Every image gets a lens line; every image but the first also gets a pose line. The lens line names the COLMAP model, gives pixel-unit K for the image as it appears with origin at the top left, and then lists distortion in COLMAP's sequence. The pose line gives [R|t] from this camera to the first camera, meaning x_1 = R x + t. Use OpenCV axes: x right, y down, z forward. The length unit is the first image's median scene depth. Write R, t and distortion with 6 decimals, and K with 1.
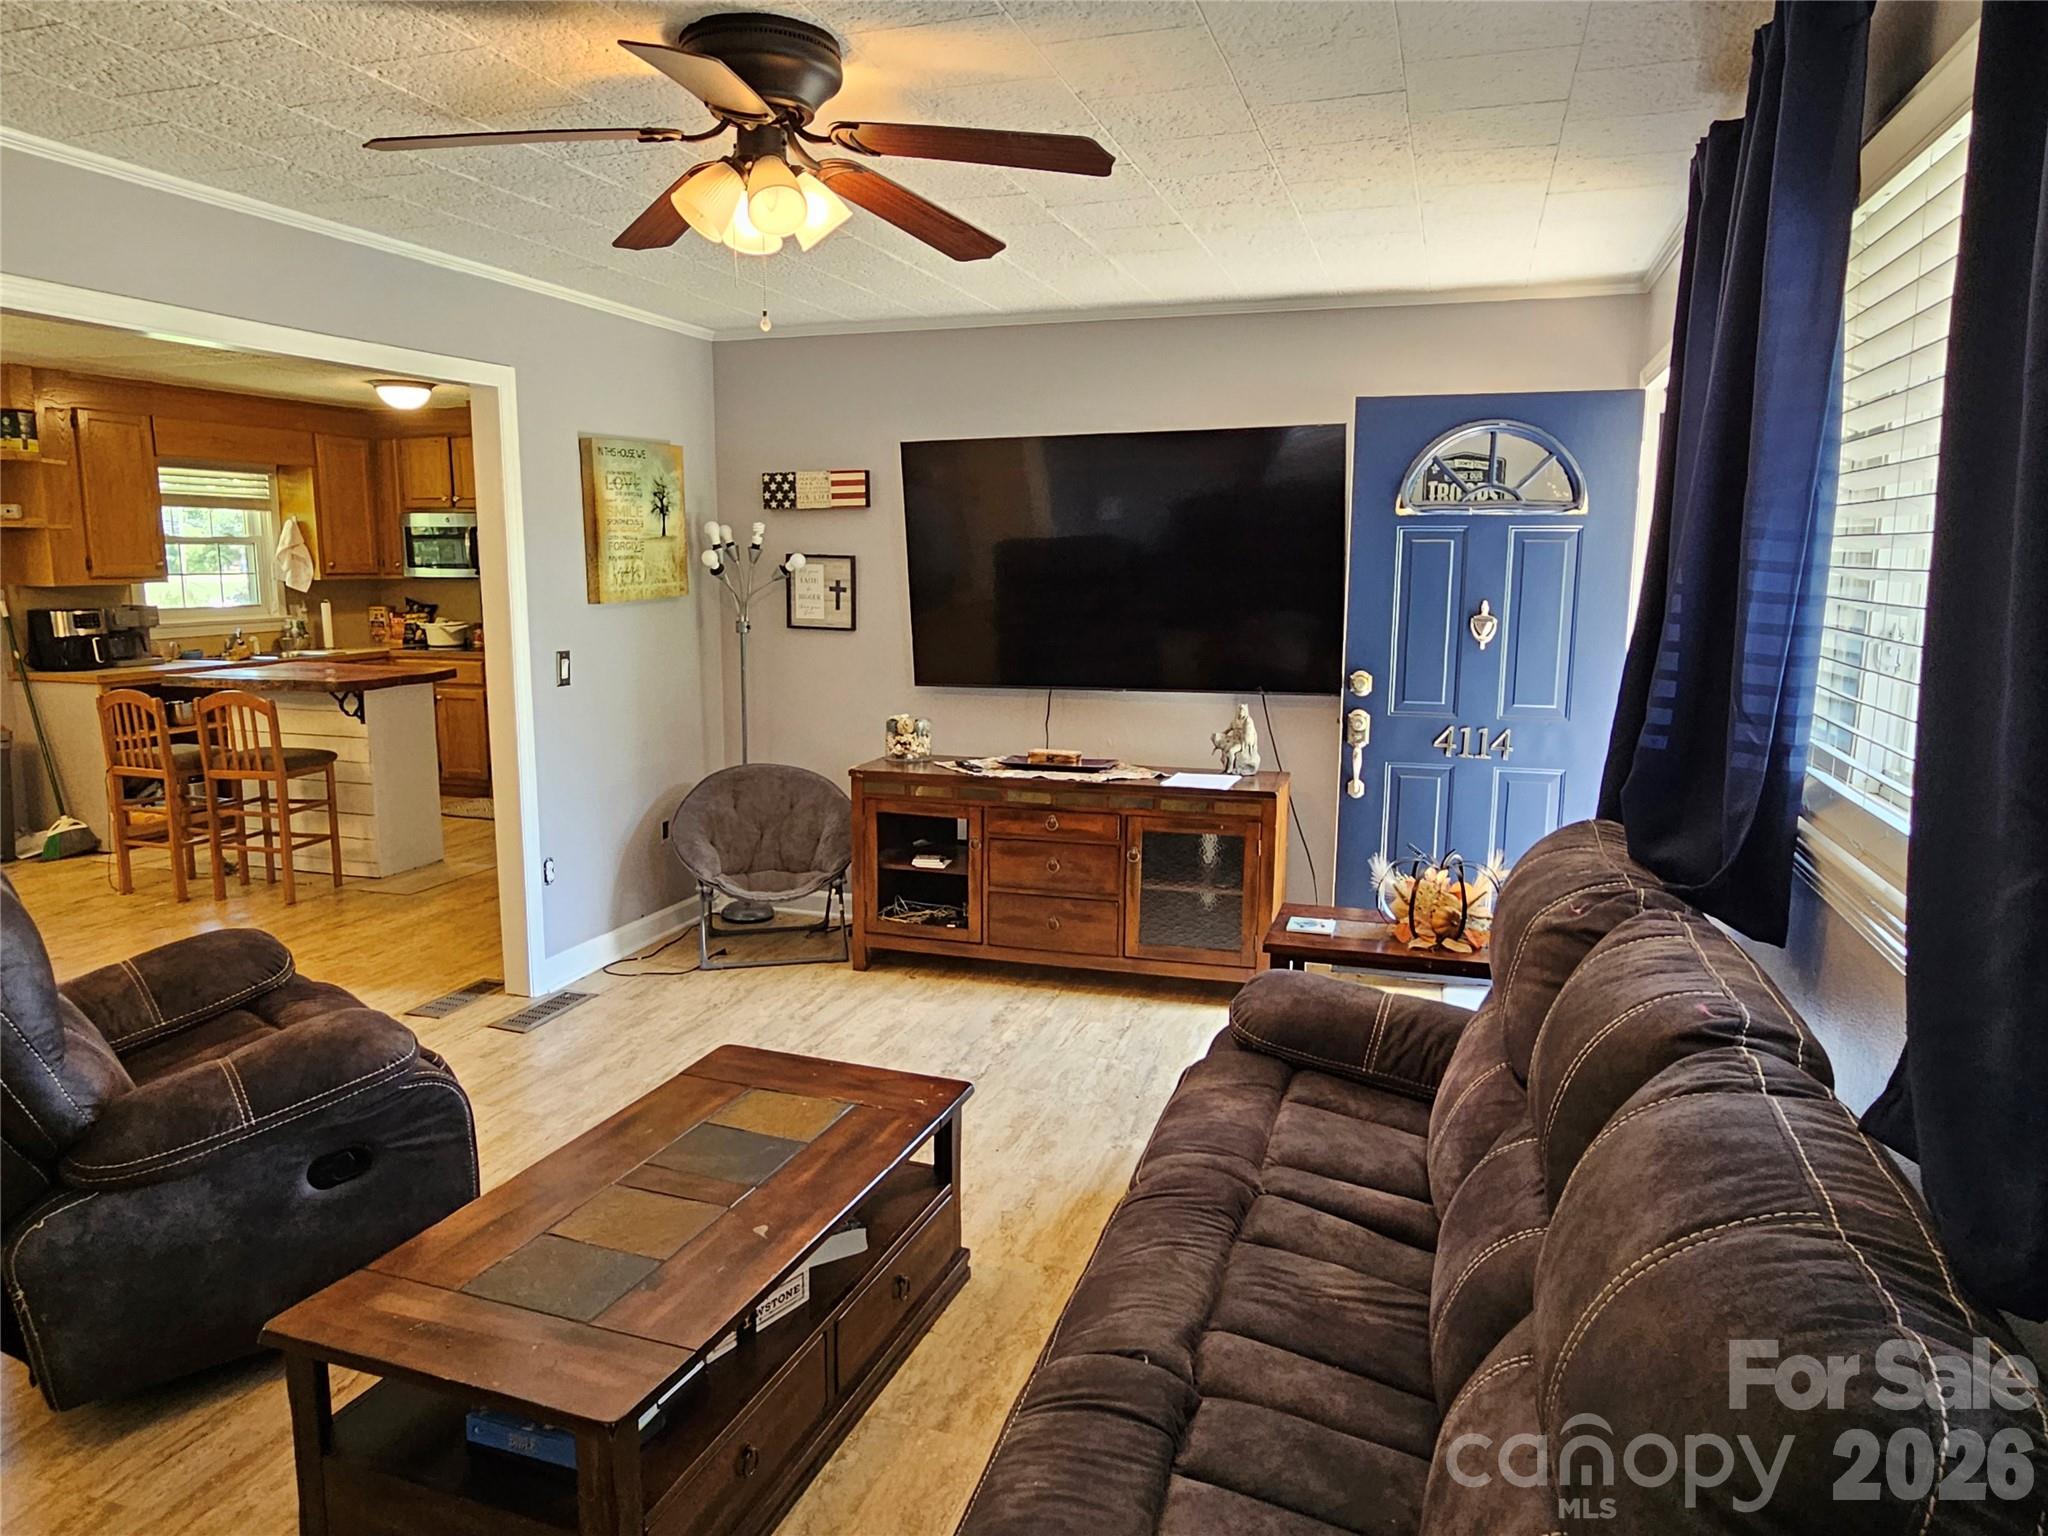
lens RADIAL K [[1340.6, 0, 1004.8], [0, 1340.6, 767.6], [0, 0, 1]] dist [-0.001145, -0.002141]
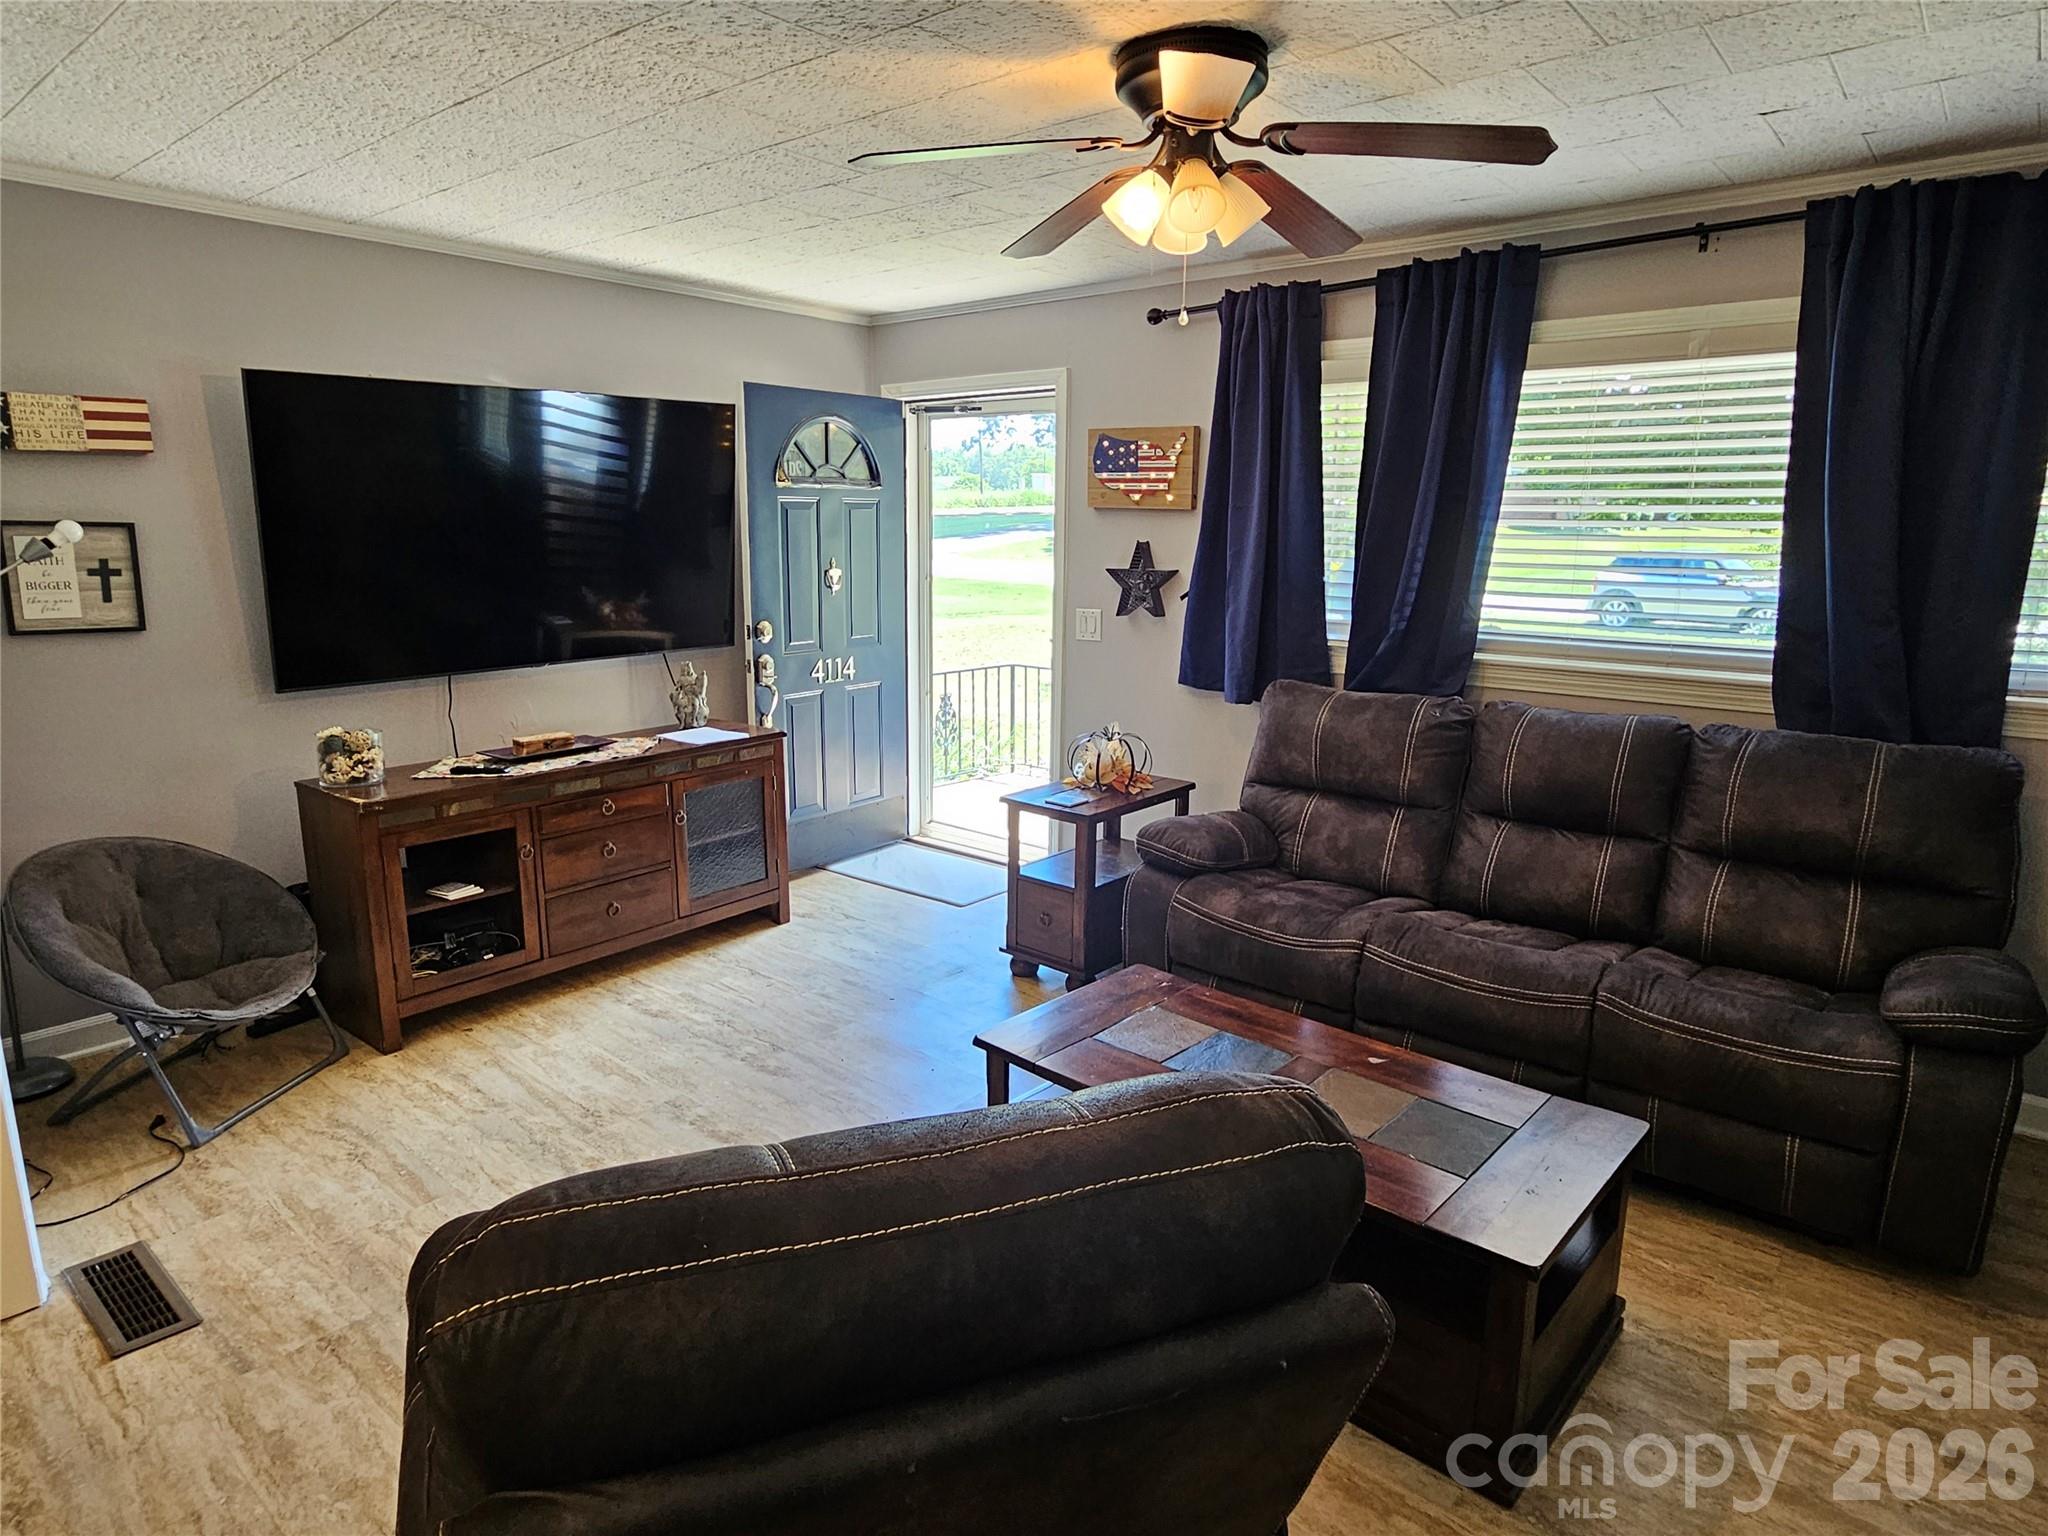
lens RADIAL K [[1184.9, 0, 1018.8], [0, 1184.9, 770.0], [0, 0, 1]] dist [-0.004243, 0.001828]
pose [[0.373647, -0.195724, 0.906686, -0.594532], [0.138533, 0.978297, 0.154092, -0.071102], [-0.917168, 0.068030, 0.392652, 0.387459]]
